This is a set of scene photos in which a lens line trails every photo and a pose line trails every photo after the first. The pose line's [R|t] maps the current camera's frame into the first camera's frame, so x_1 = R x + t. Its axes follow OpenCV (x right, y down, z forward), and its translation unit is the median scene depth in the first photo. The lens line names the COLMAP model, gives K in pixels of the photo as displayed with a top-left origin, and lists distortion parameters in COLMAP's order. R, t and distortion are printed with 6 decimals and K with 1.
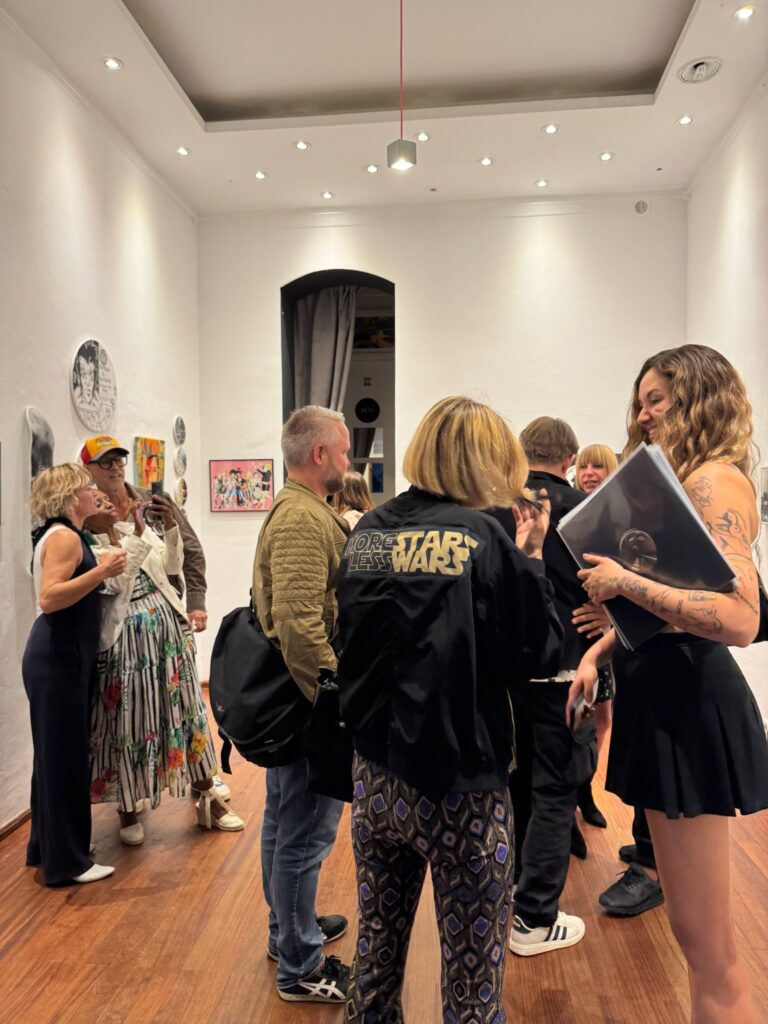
lens RADIAL K [[730.2, 0, 389.1], [0, 730.2, 521.4], [0, 0, 1]] dist [0.035641, -0.028207]
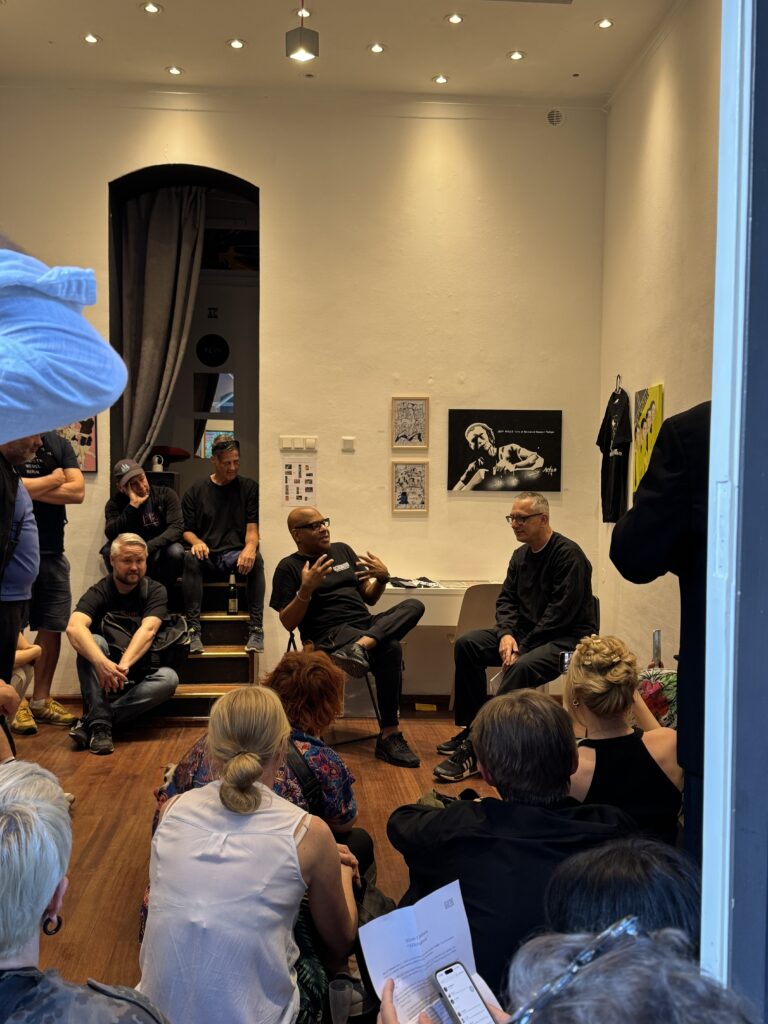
lens RADIAL K [[1062.5, 0, 380.4], [0, 1062.5, 515.8], [0, 0, 1]] dist [0.077485, 0.000000]
pose [[0.984312, 0.012990, 0.175960, -0.060925], [-0.009236, 0.999712, -0.022138, 0.054496], [-0.176197, 0.020165, 0.984148, -0.158125]]
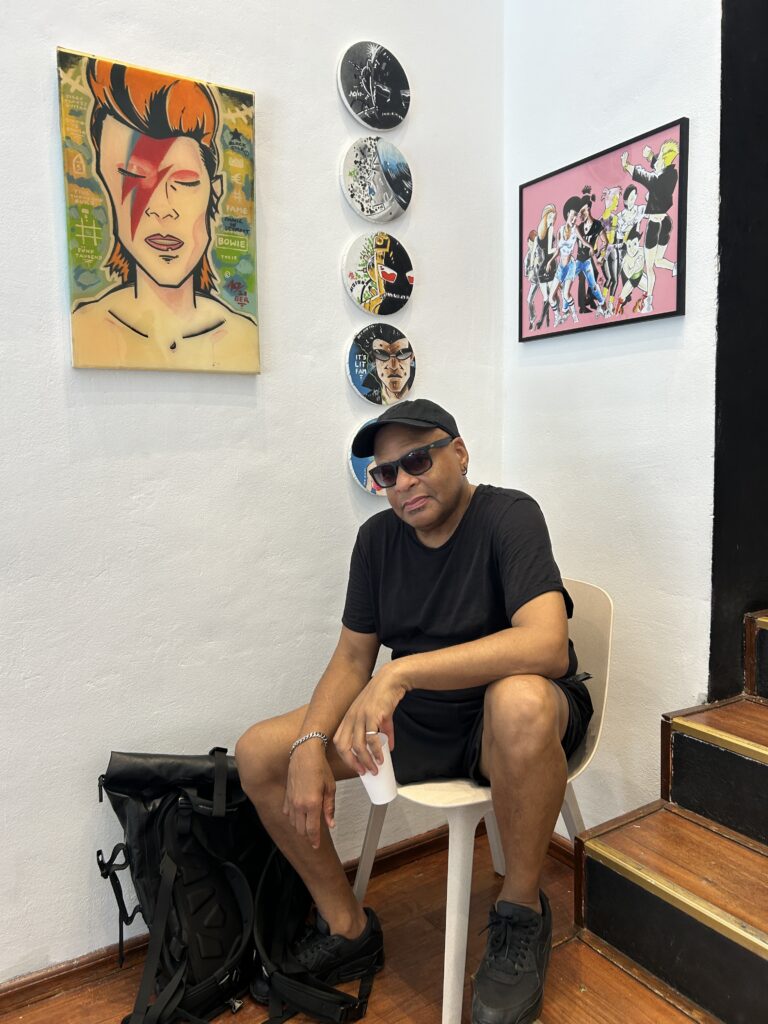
lens RADIAL K [[781.4, 0, 386.1], [0, 781.4, 512.4], [0, 0, 1]] dist [0.016543, 0.003869]
pose [[0.633615, 0.077025, -0.769804, 0.006612], [-0.012534, 0.995923, 0.089334, 0.035597], [0.773547, -0.046955, 0.631997, 0.725466]]
